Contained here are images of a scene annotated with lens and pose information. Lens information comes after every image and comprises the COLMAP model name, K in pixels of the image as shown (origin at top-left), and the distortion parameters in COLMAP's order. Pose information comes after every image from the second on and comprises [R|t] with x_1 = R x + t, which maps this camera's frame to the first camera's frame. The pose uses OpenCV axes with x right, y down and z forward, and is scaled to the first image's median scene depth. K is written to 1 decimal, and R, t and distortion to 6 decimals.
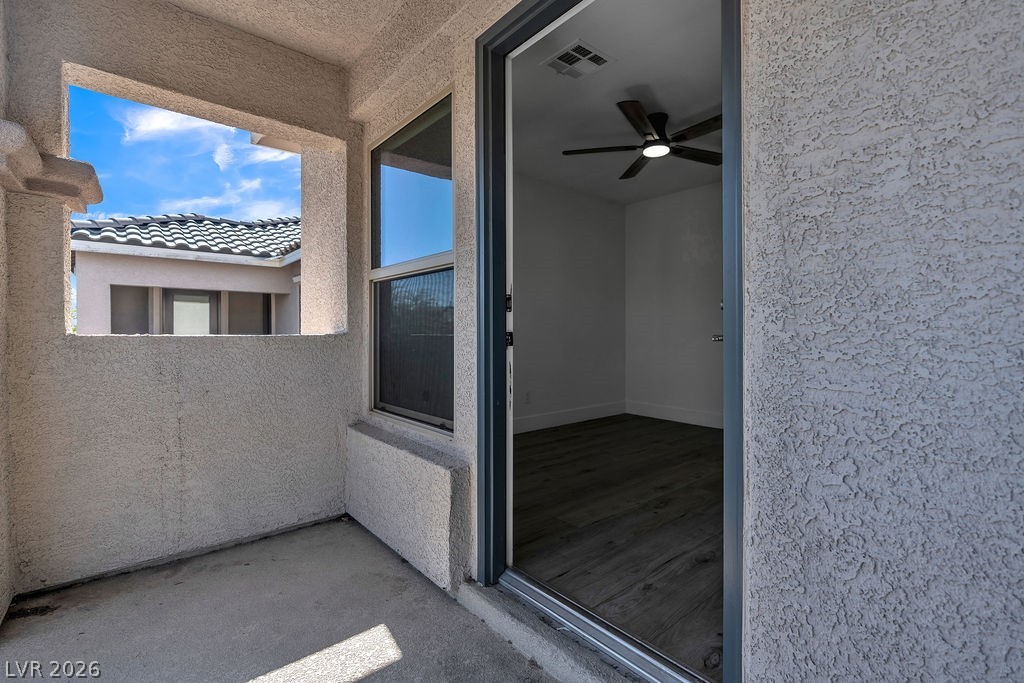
lens RADIAL K [[456.6, 0, 512.0], [0, 456.6, 341.5], [0, 0, 1]] dist [-0.000690, -0.000089]
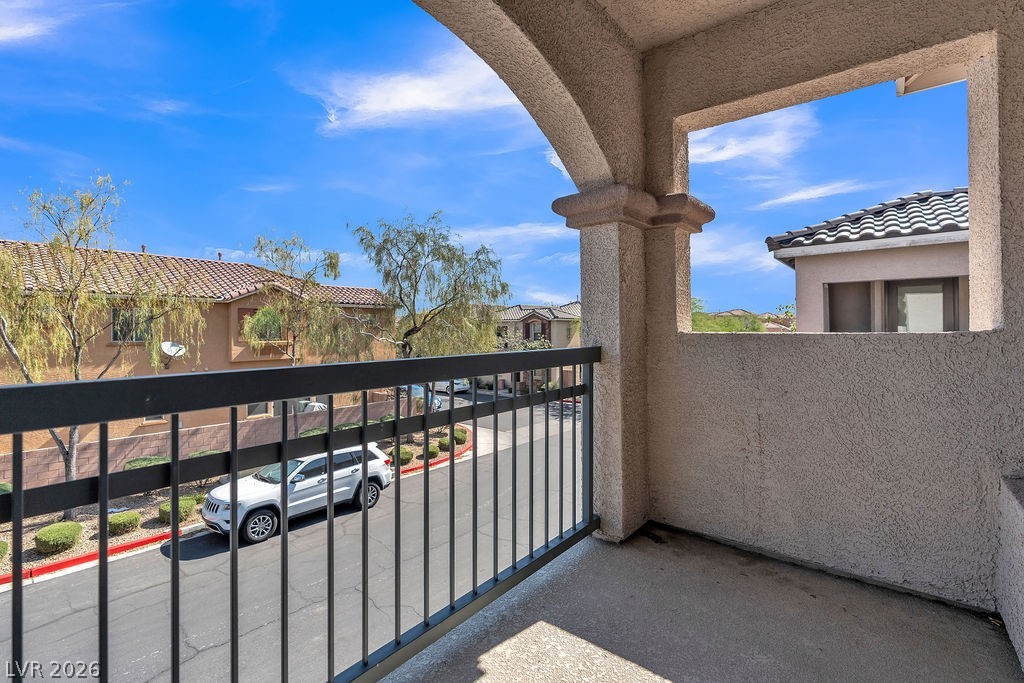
lens RADIAL K [[466.1, 0, 505.0], [0, 466.1, 333.7], [0, 0, 1]] dist [-0.000106, 0.000044]
pose [[0.181814, 0.006971, -0.983308, 0.164870], [-0.013469, 0.999899, 0.004598, -0.007695], [0.983241, 0.012408, 0.181890, 0.226977]]
